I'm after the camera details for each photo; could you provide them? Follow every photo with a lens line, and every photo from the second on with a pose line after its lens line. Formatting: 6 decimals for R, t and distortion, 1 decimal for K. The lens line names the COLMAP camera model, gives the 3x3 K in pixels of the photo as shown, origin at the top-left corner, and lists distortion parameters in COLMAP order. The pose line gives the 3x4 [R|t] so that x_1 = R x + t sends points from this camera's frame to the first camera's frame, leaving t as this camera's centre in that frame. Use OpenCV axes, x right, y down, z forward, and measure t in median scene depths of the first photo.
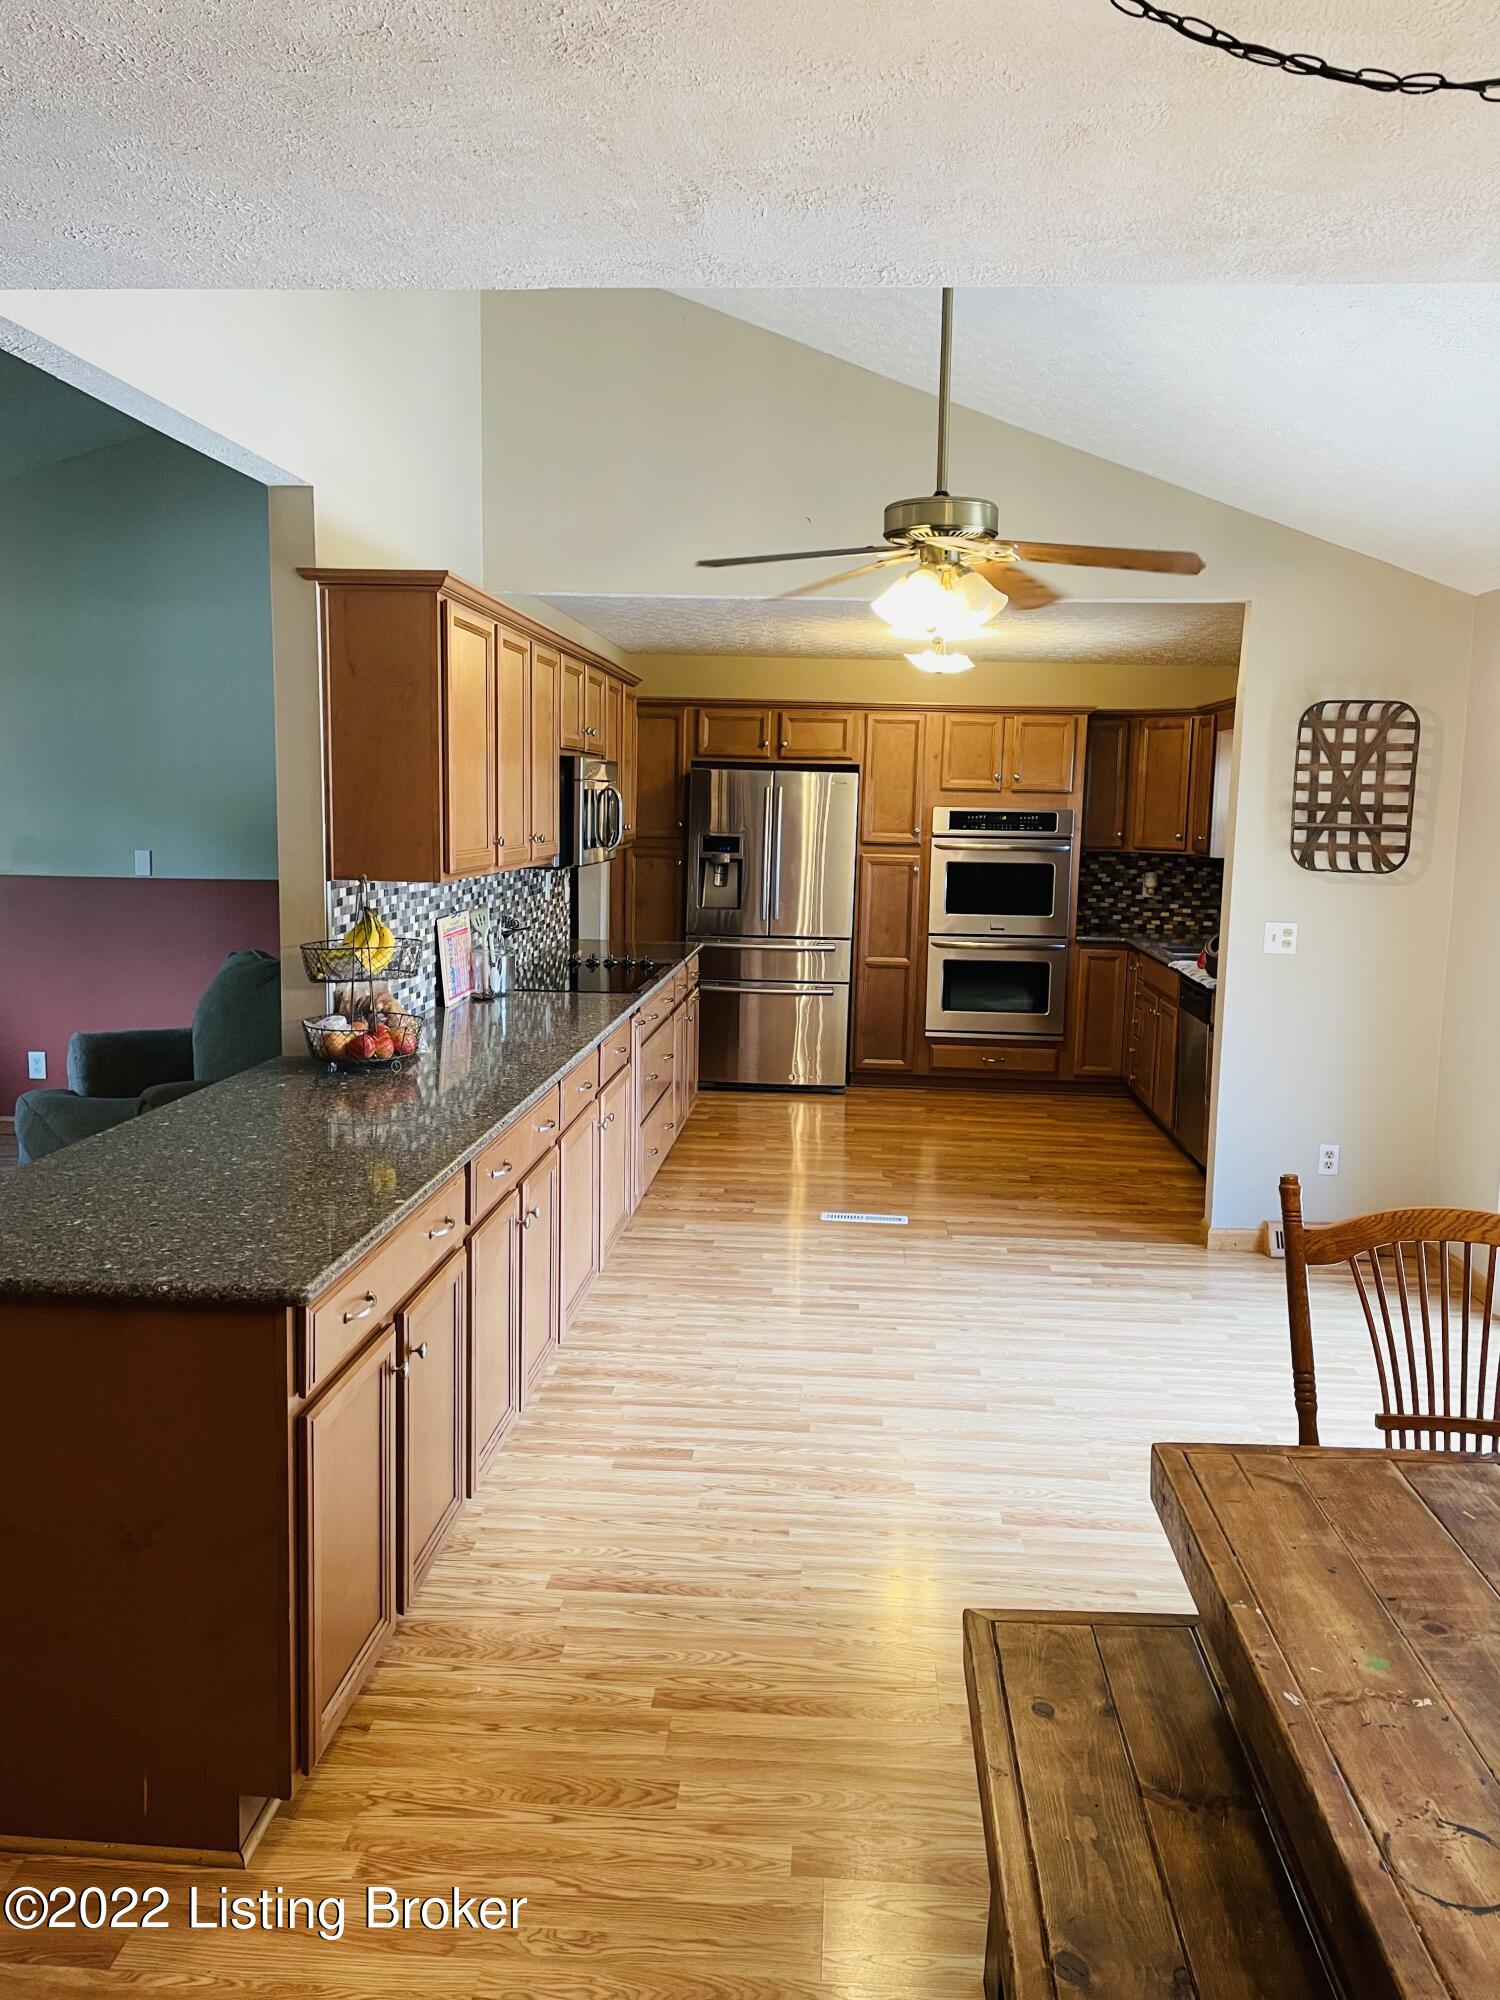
lens RADIAL K [[1504.2, 0, 747.6], [0, 1504.2, 981.1], [0, 0, 1]] dist [0.071090, -0.087728]
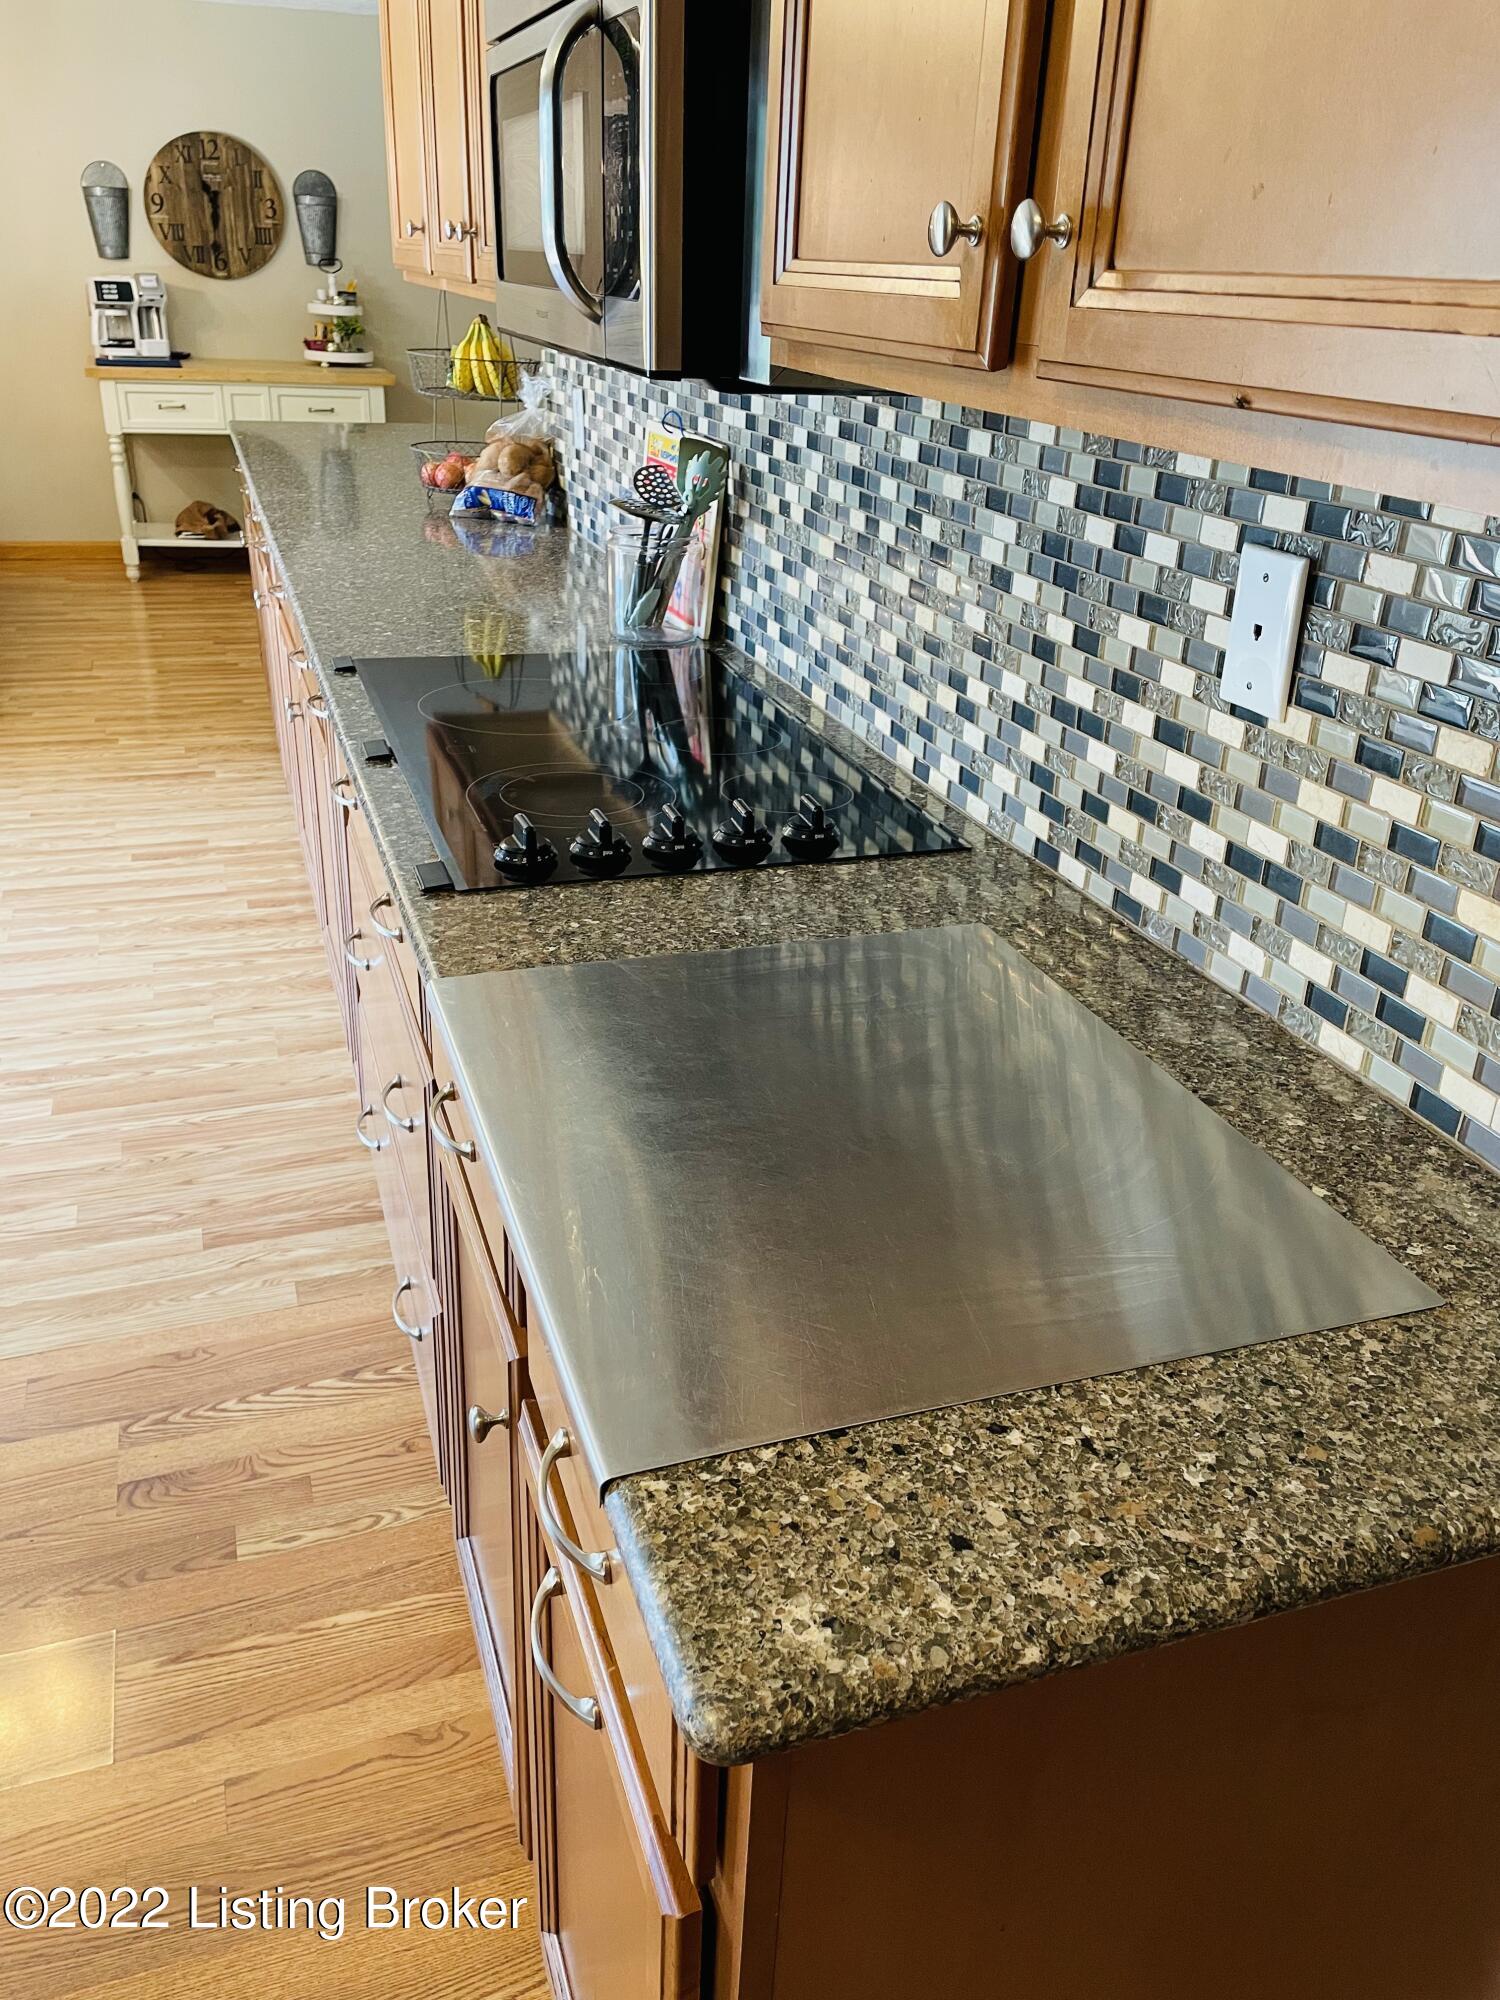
lens RADIAL K [[1504.2, 0, 773.0], [0, 1504.2, 1005.7], [0, 0, 1]] dist [0.071090, -0.087728]
pose [[-0.909157, 0.127575, -0.396432, -0.007147], [-0.111666, 0.842387, 0.527176, -0.142035], [0.401203, 0.523554, -0.751616, 1.420638]]
